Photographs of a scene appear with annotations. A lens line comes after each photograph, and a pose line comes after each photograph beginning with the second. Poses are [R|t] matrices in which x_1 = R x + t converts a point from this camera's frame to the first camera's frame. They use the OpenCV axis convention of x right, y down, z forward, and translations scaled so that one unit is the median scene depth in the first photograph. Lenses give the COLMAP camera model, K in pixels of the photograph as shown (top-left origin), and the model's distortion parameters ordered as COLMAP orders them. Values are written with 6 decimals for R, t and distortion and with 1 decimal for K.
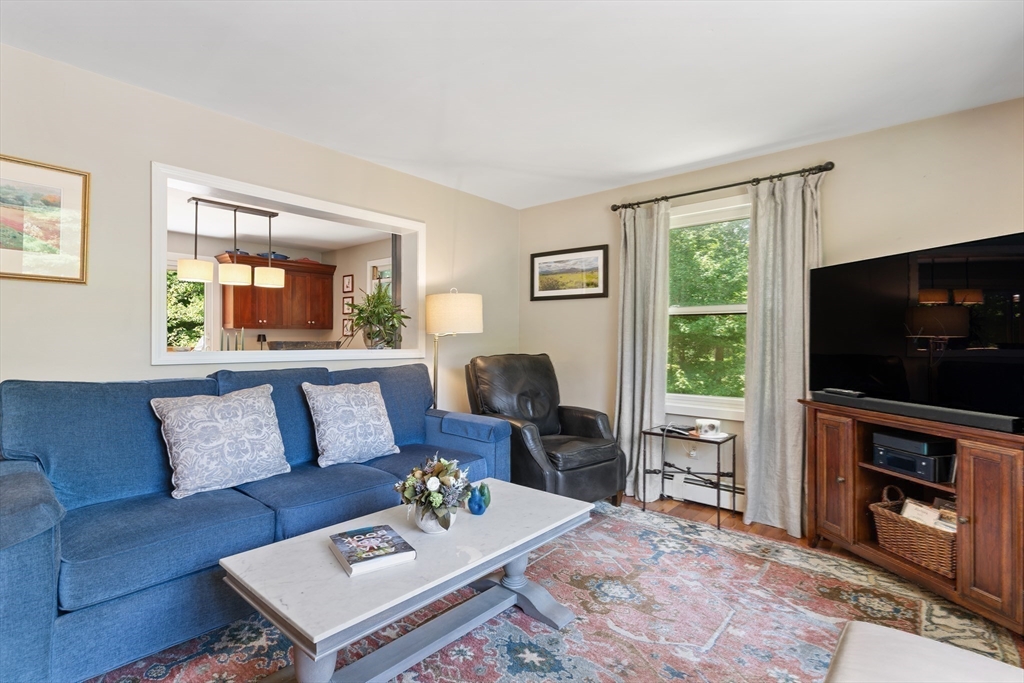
lens RADIAL K [[500.8, 0, 509.0], [0, 500.8, 344.7], [0, 0, 1]] dist [0.002760, -0.000452]
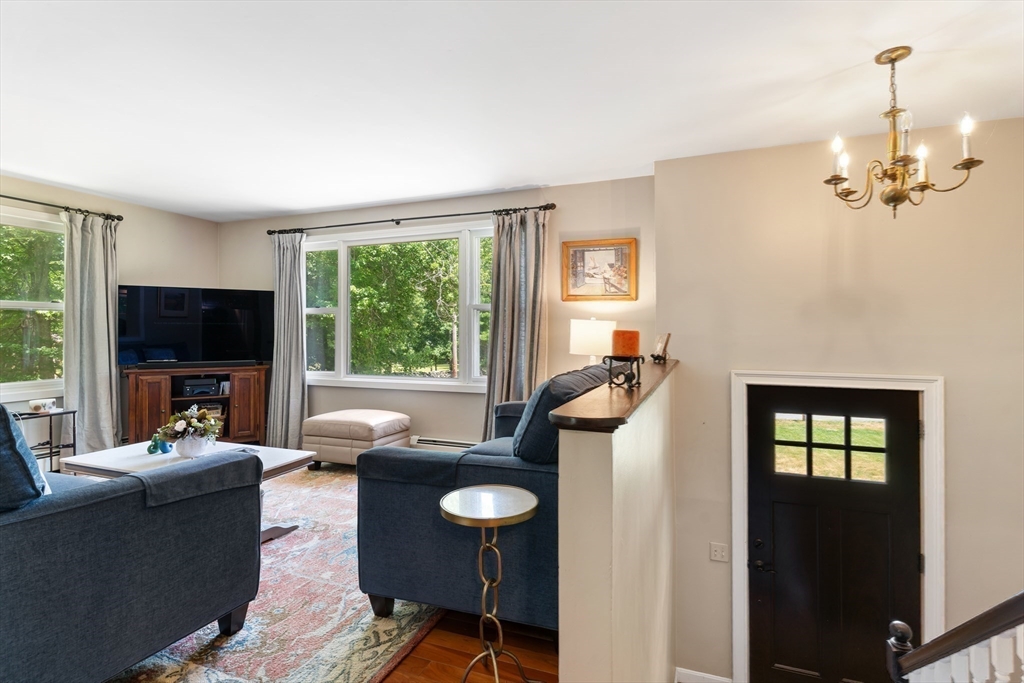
lens RADIAL K [[500.8, 0, 513.1], [0, 500.8, 340.8], [0, 0, 1]] dist [0.002760, -0.000452]
pose [[-0.343538, -0.011500, 0.939068, -0.915821], [0.024702, 0.999468, 0.021276, 0.012783], [-0.938814, 0.030506, -0.343071, 0.304093]]
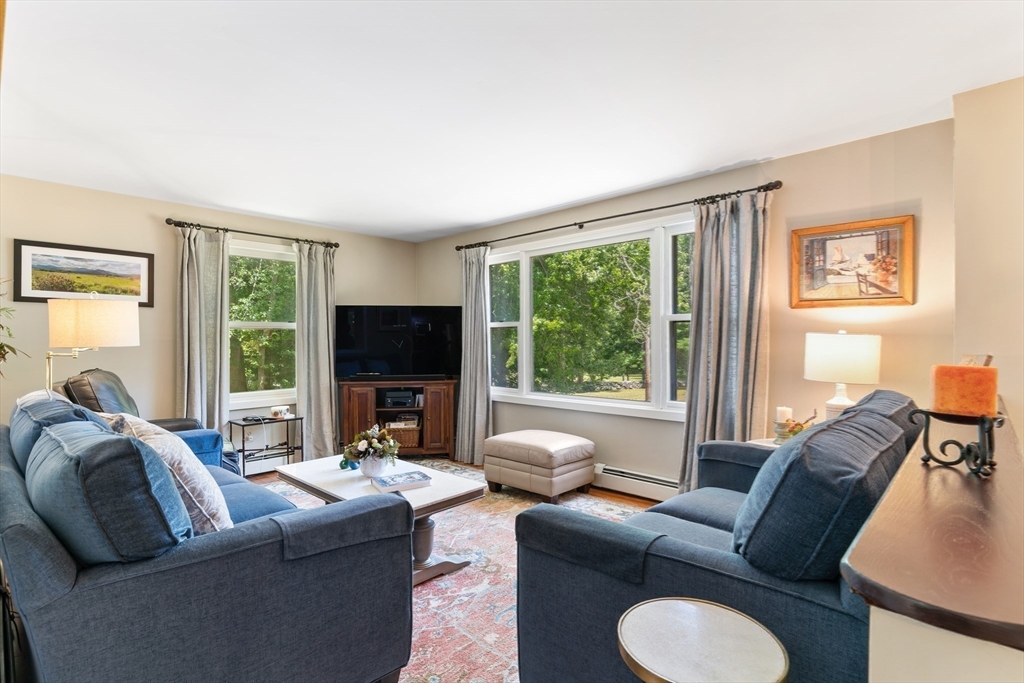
lens RADIAL K [[500.8, 0, 511.9], [0, 500.8, 348.9], [0, 0, 1]] dist [0.002760, -0.000452]
pose [[0.030297, -0.010676, 0.999484, -0.790299], [0.030176, 0.999497, 0.009762, -0.000757], [-0.999085, 0.029864, 0.030604, 0.270137]]
